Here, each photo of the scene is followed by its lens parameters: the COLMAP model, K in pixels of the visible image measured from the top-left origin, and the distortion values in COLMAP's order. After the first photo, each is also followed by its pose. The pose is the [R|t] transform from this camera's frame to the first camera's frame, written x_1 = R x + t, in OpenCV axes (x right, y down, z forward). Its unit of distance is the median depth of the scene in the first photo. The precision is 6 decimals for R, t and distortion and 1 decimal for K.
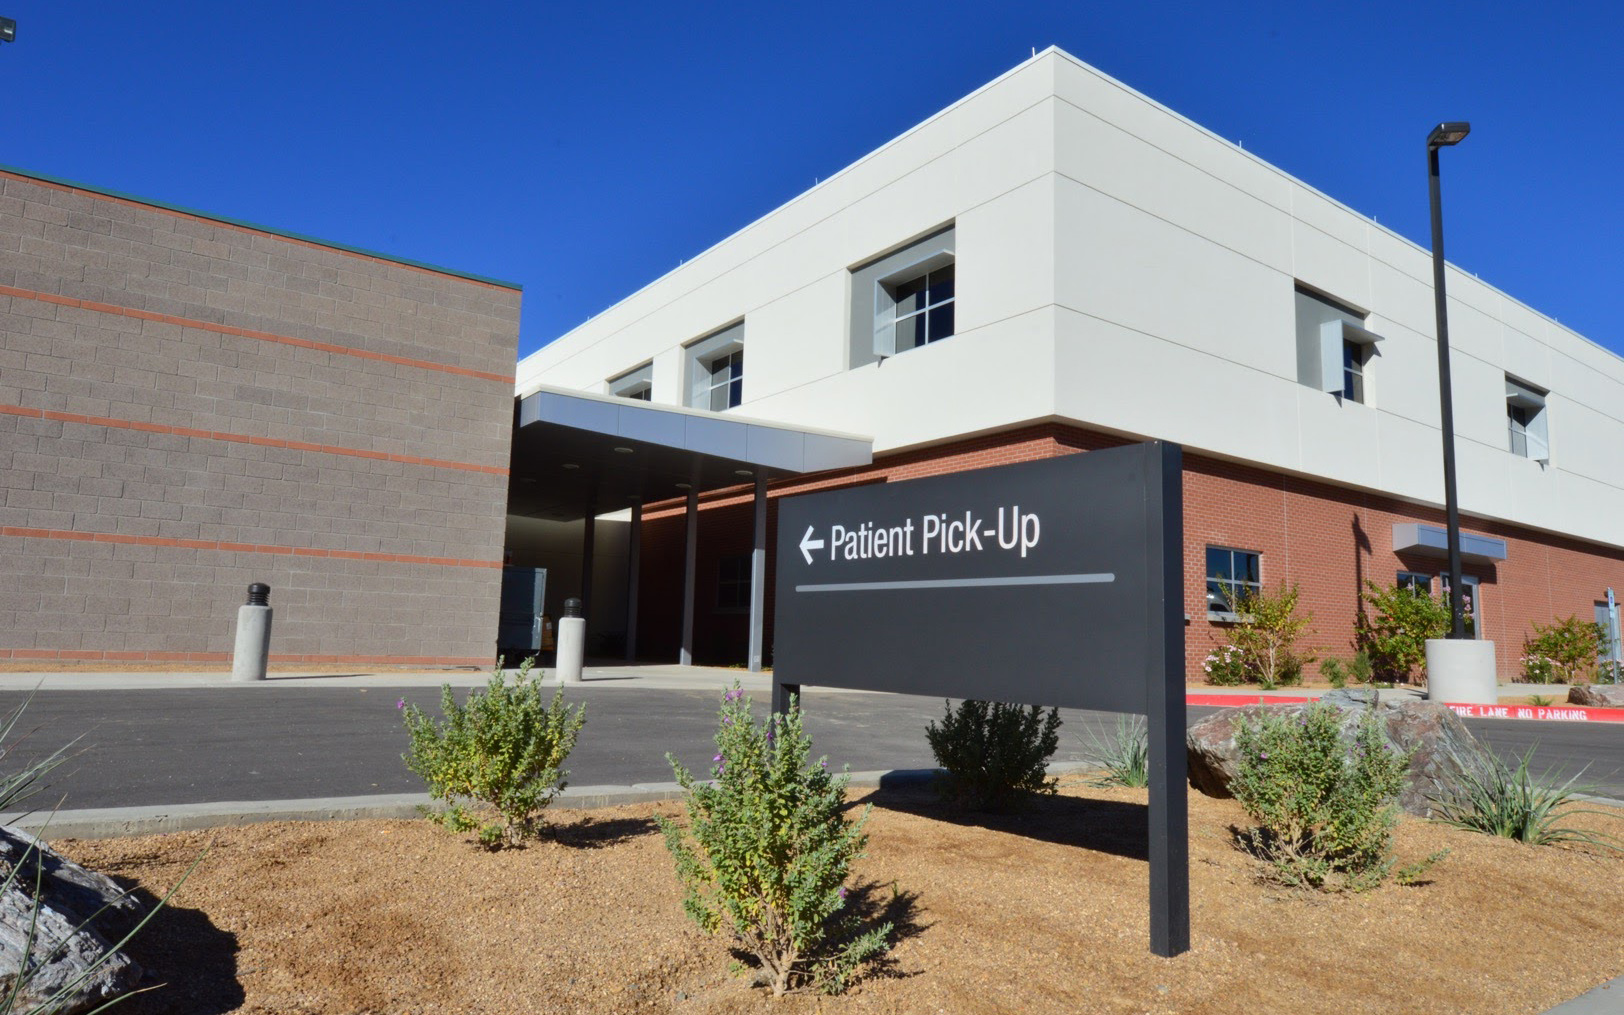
lens RADIAL K [[993.6, 0, 808.9], [0, 993.6, 510.7], [0, 0, 1]] dist [0.000664, 0.003821]
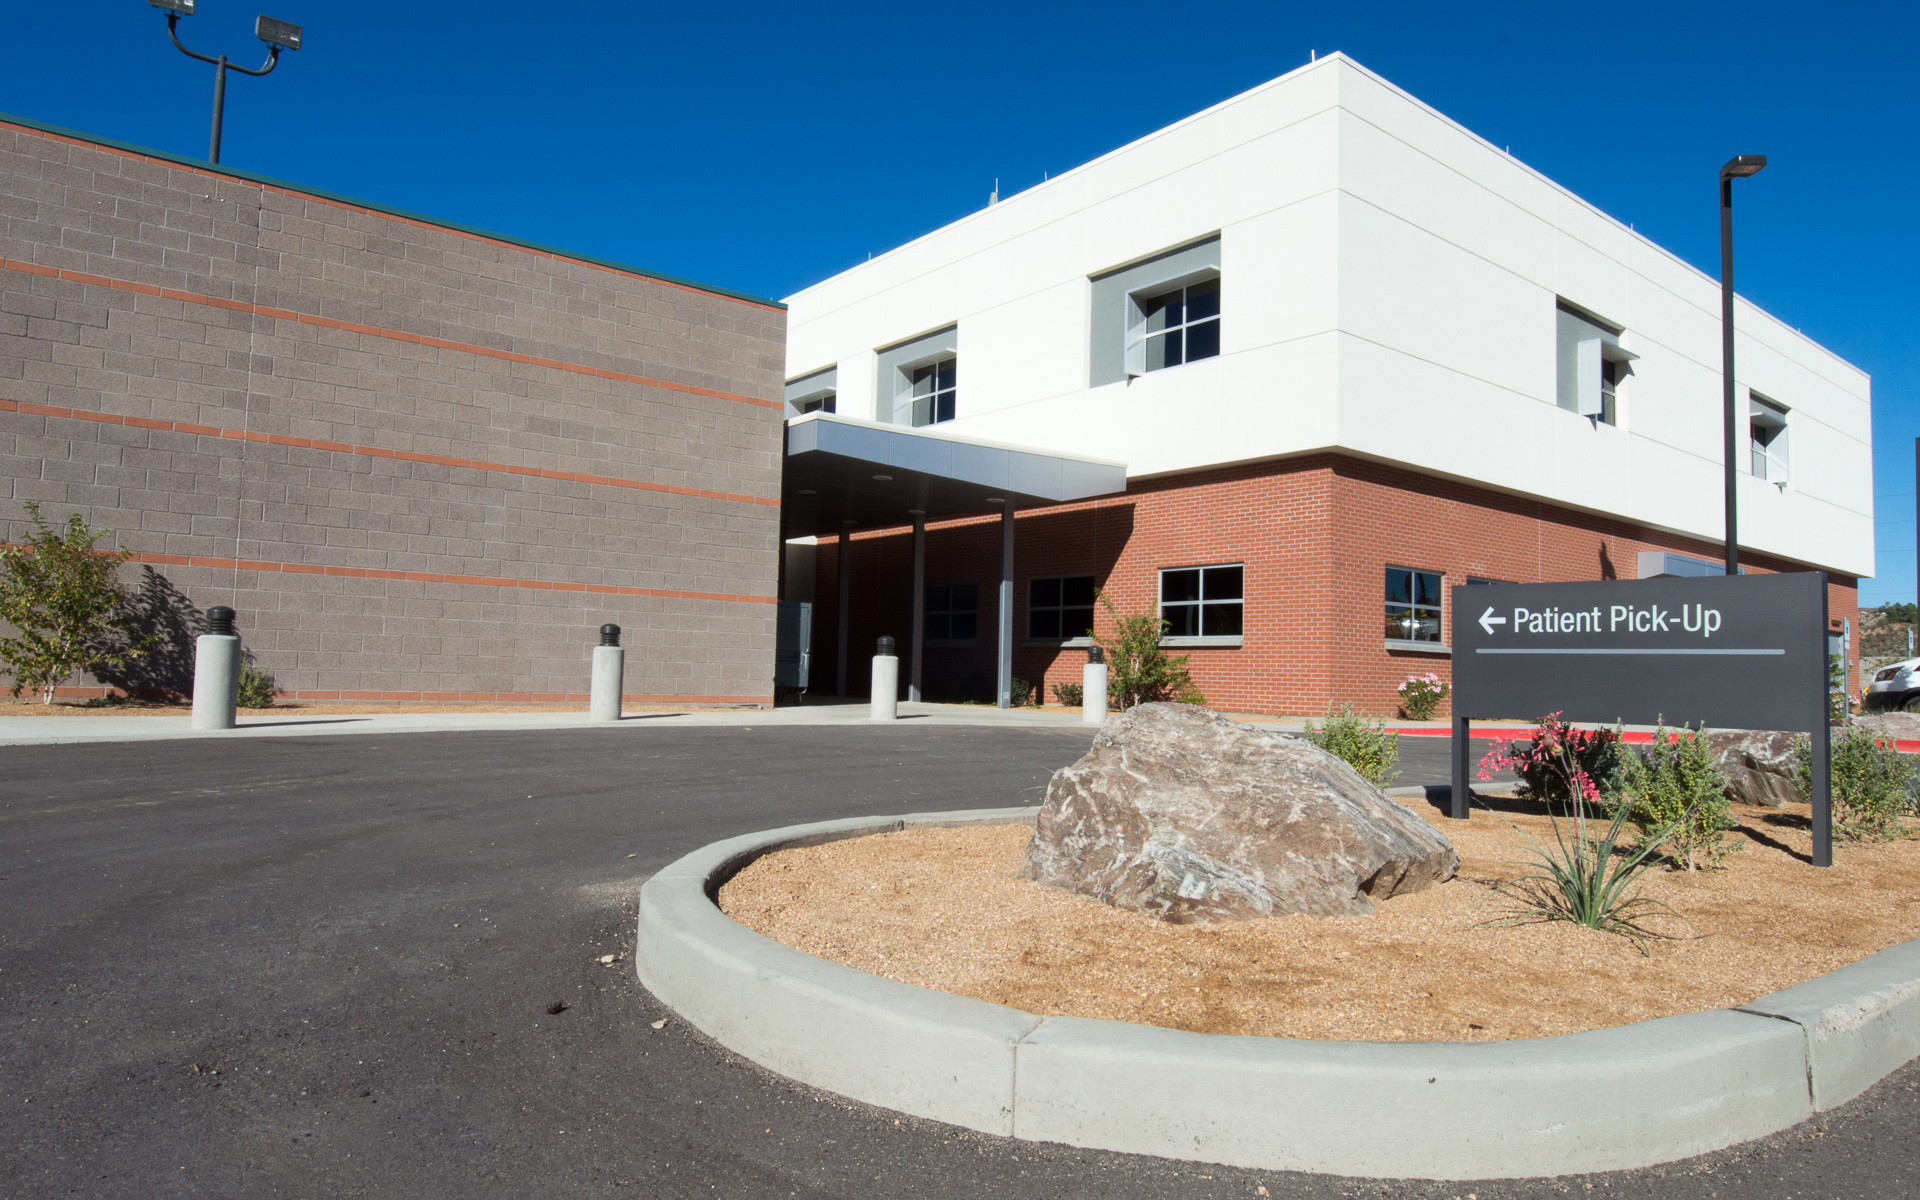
lens RADIAL K [[1174.7, 0, 963.9], [0, 1174.7, 597.3], [0, 0, 1]] dist [0.000664, 0.003821]
pose [[0.998332, -0.000761, 0.057721, -0.196329], [-0.003085, 0.997781, 0.066509, -0.025118], [-0.057644, -0.066576, 0.996115, -0.147029]]
